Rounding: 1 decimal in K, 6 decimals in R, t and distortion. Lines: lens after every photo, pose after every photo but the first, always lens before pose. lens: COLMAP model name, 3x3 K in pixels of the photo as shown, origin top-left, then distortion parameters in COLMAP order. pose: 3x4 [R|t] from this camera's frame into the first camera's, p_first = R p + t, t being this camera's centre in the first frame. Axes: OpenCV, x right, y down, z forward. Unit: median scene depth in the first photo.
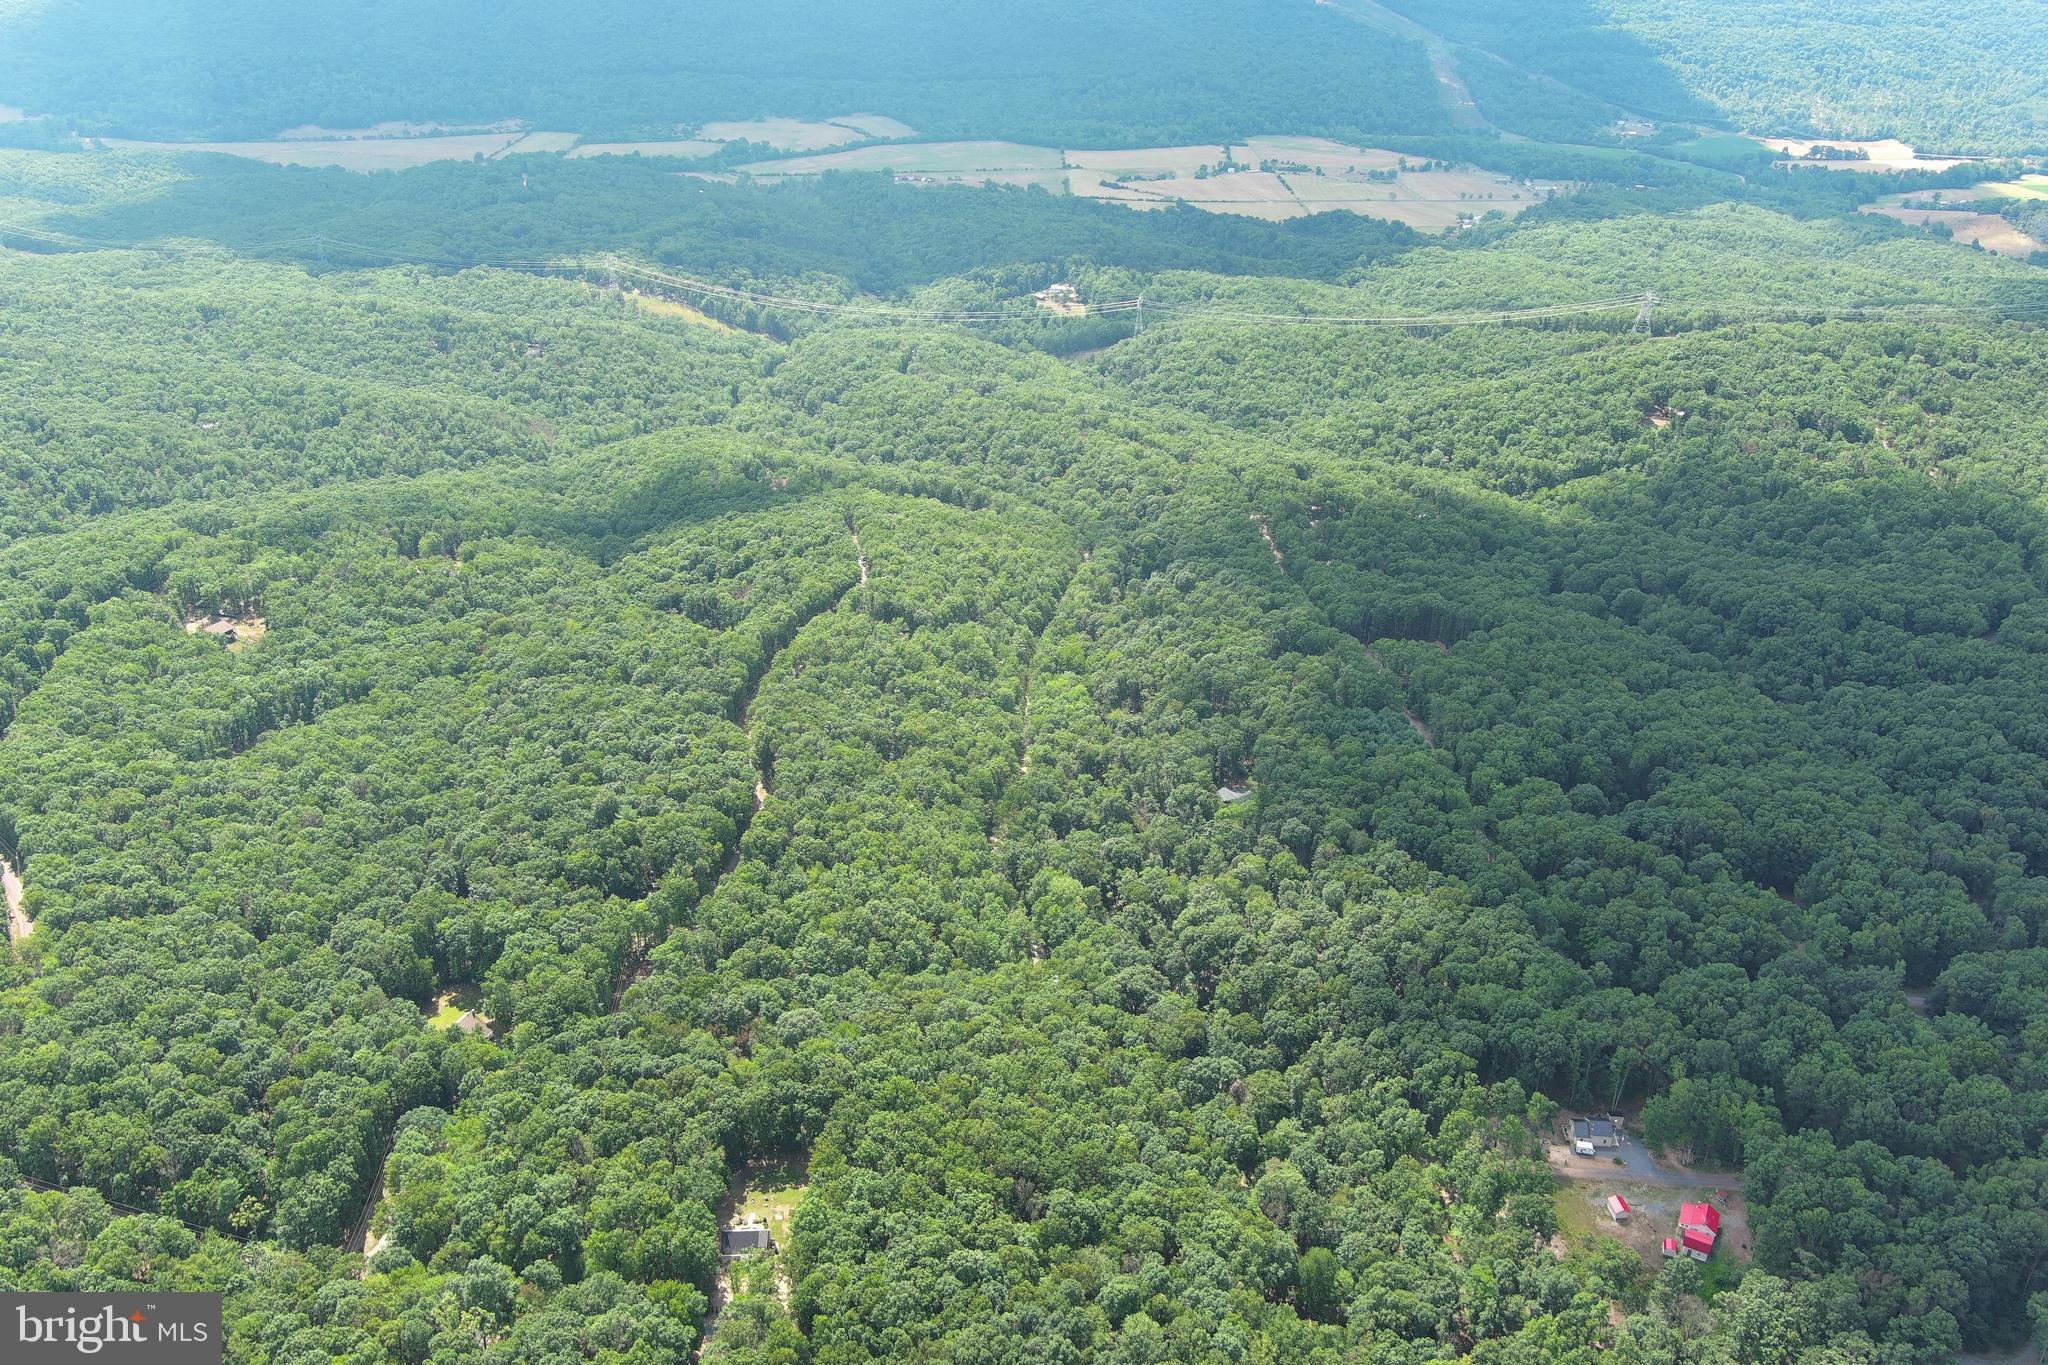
lens RADIAL K [[1590.4, 0, 1023.9], [0, 1590.4, 674.4], [0, 0, 1]] dist [0.023833, -0.015508]
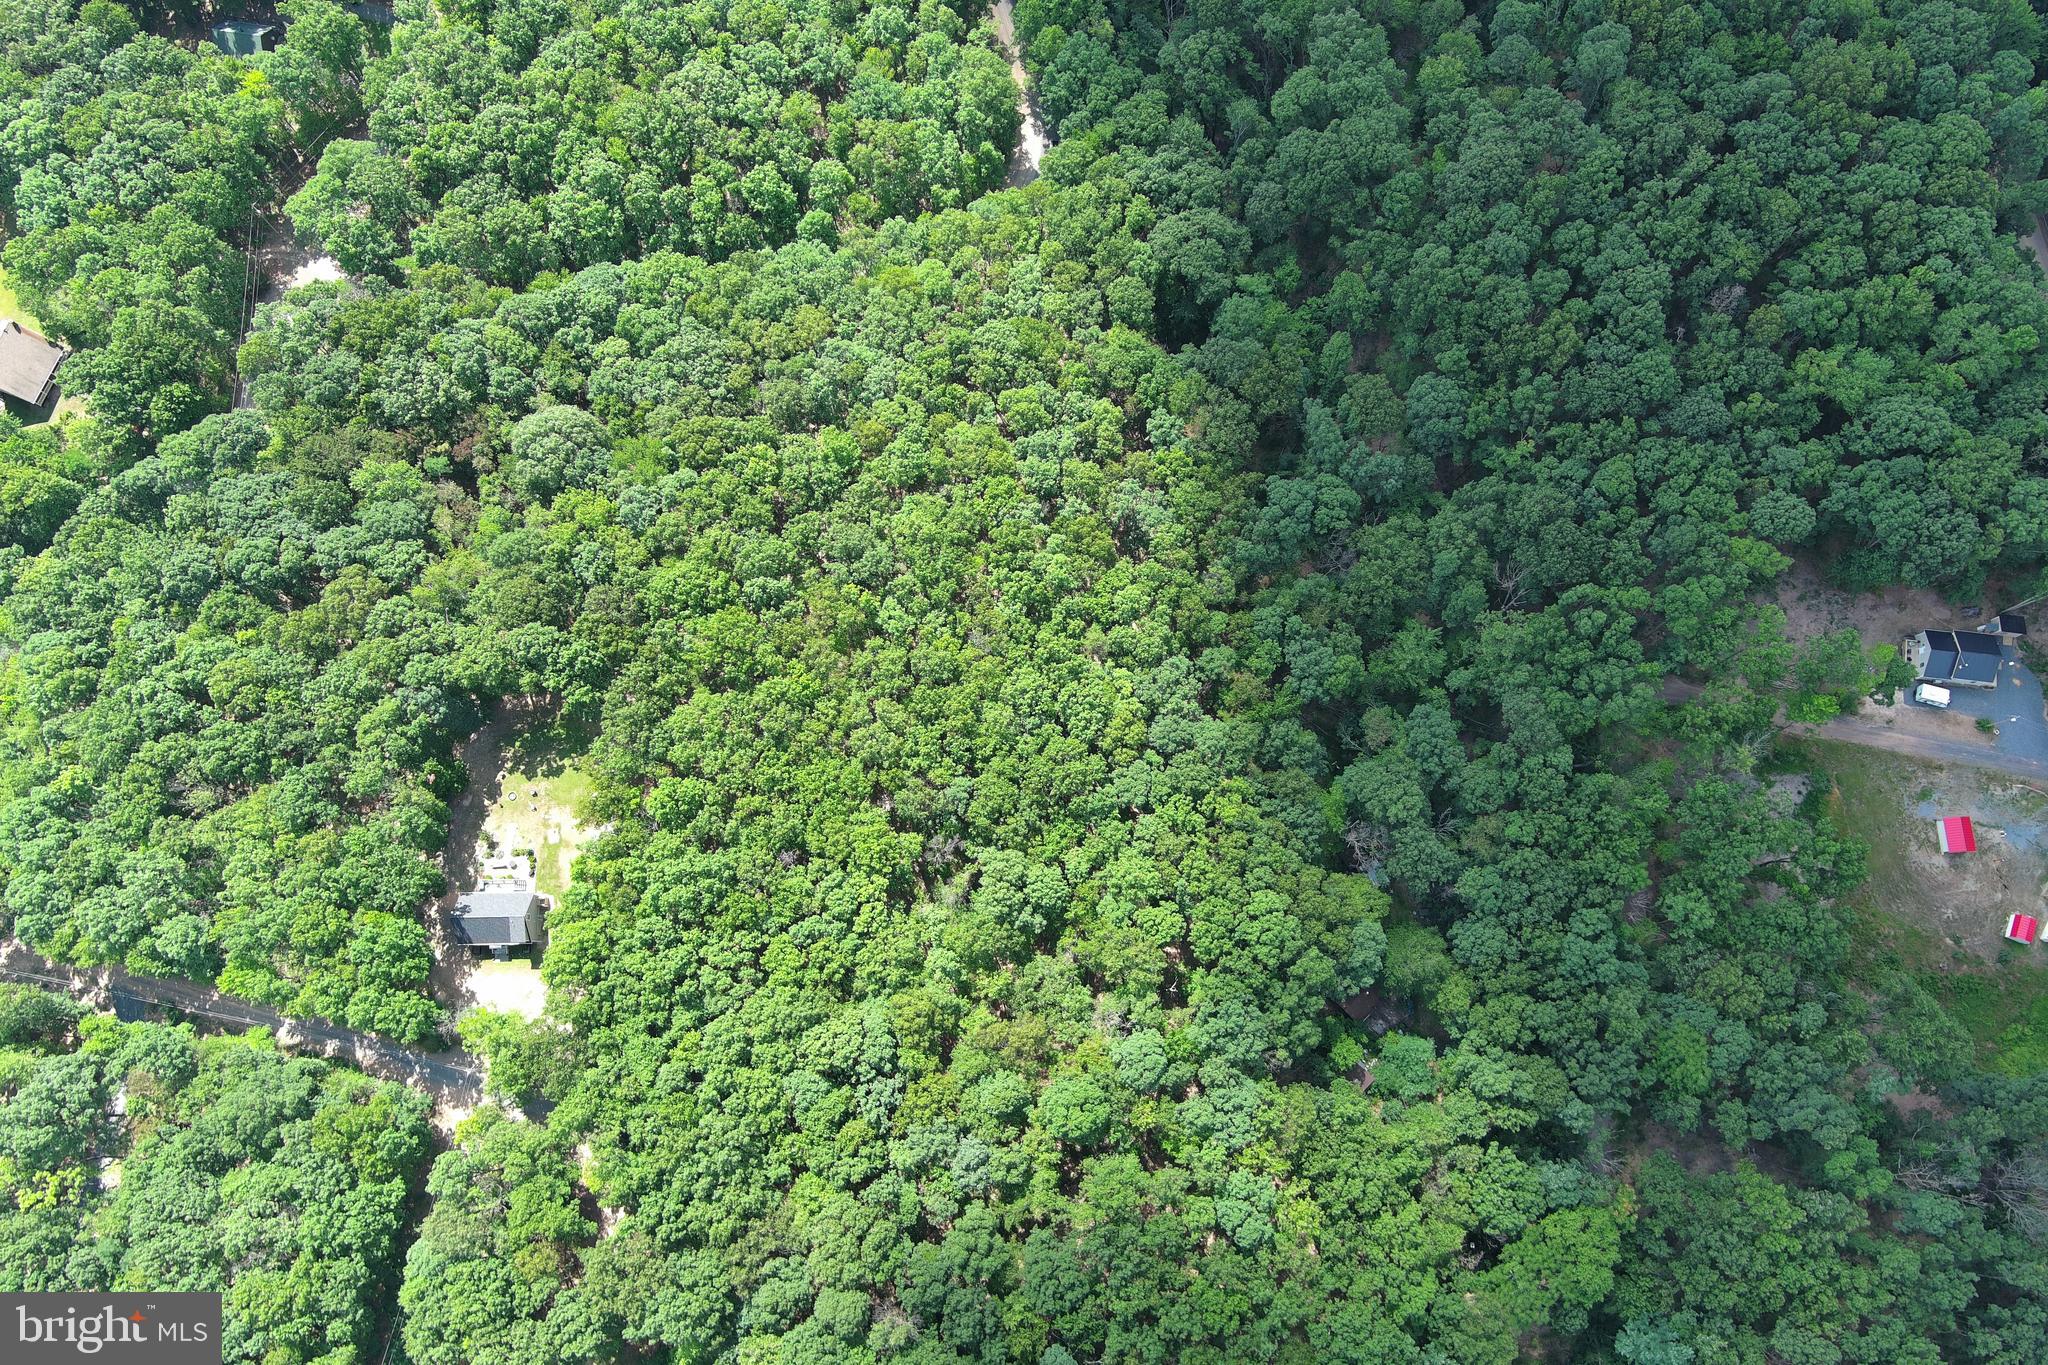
lens RADIAL K [[1590.4, 0, 1023.8], [0, 1590.4, 688.0], [0, 0, 1]] dist [0.023833, -0.015508]
pose [[0.997908, 0.029871, -0.057328, 0.050353], [0.026787, 0.616035, 0.787263, -0.144370], [0.058832, -0.787152, 0.613947, 0.546858]]
